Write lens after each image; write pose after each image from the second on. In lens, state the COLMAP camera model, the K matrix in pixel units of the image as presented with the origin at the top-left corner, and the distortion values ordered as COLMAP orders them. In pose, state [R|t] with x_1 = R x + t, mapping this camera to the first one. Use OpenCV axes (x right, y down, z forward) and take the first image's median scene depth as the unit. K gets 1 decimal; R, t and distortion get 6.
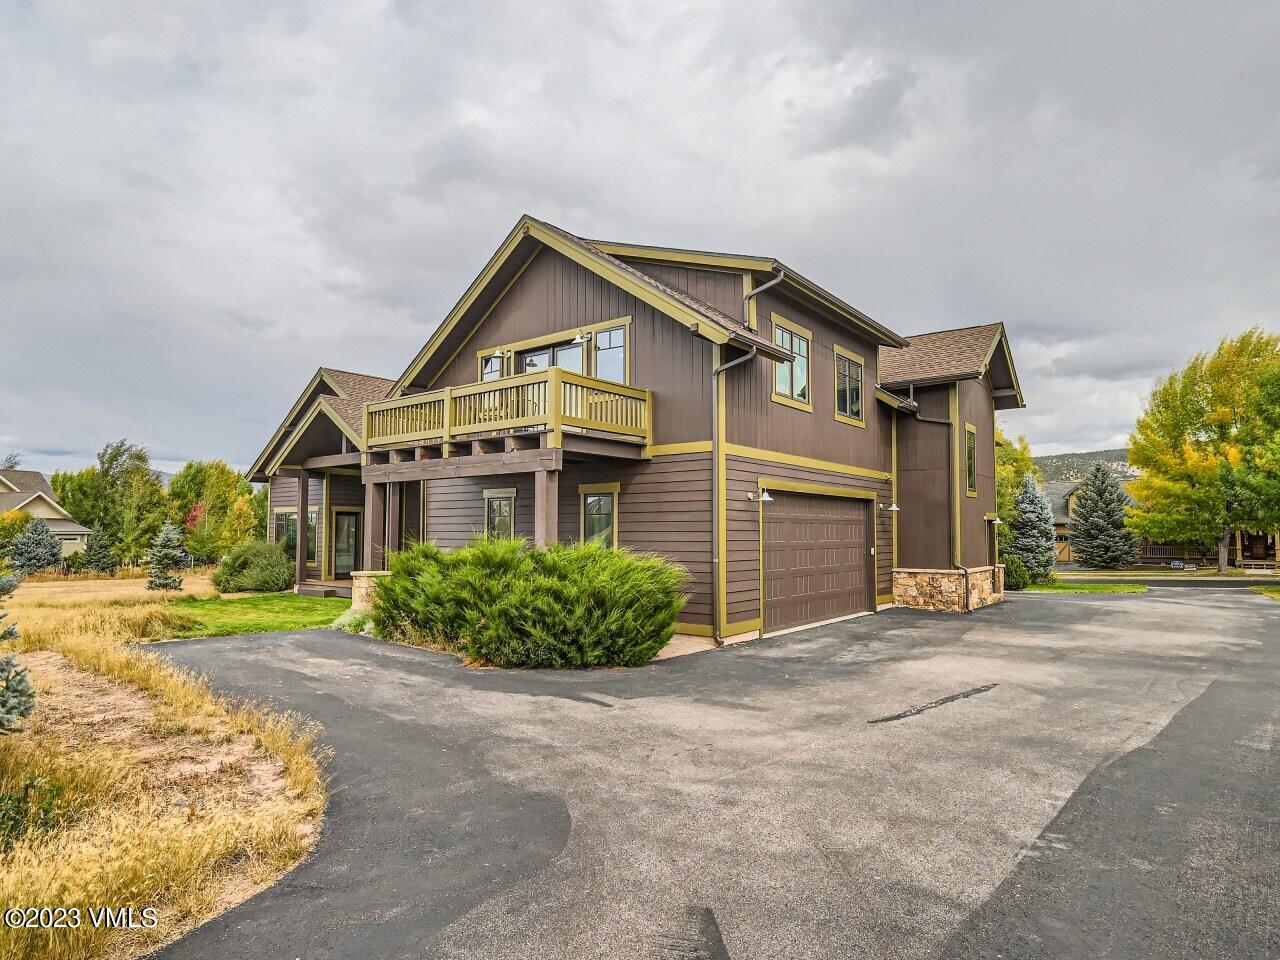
lens RADIAL K [[734.7, 0, 634.0], [0, 734.7, 480.9], [0, 0, 1]] dist [-0.003625, 0.001445]
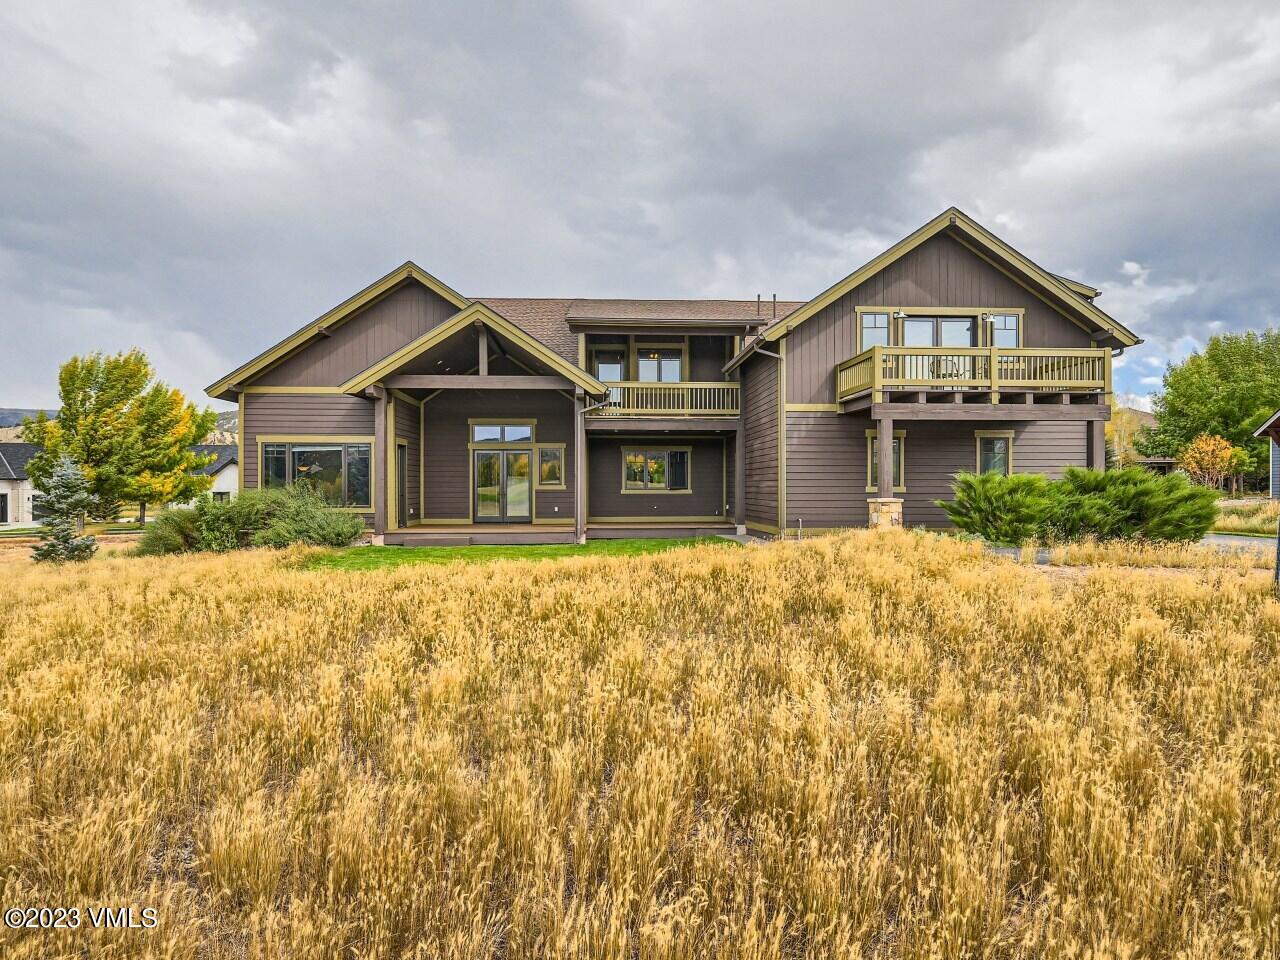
lens RADIAL K [[734.7, 0, 634.0], [0, 734.7, 480.9], [0, 0, 1]] dist [-0.003625, 0.001445]
pose [[0.740989, 0.003402, 0.671509, -1.449687], [-0.044004, 0.998084, 0.043500, 0.066837], [-0.670074, -0.061783, 0.739719, 0.455604]]
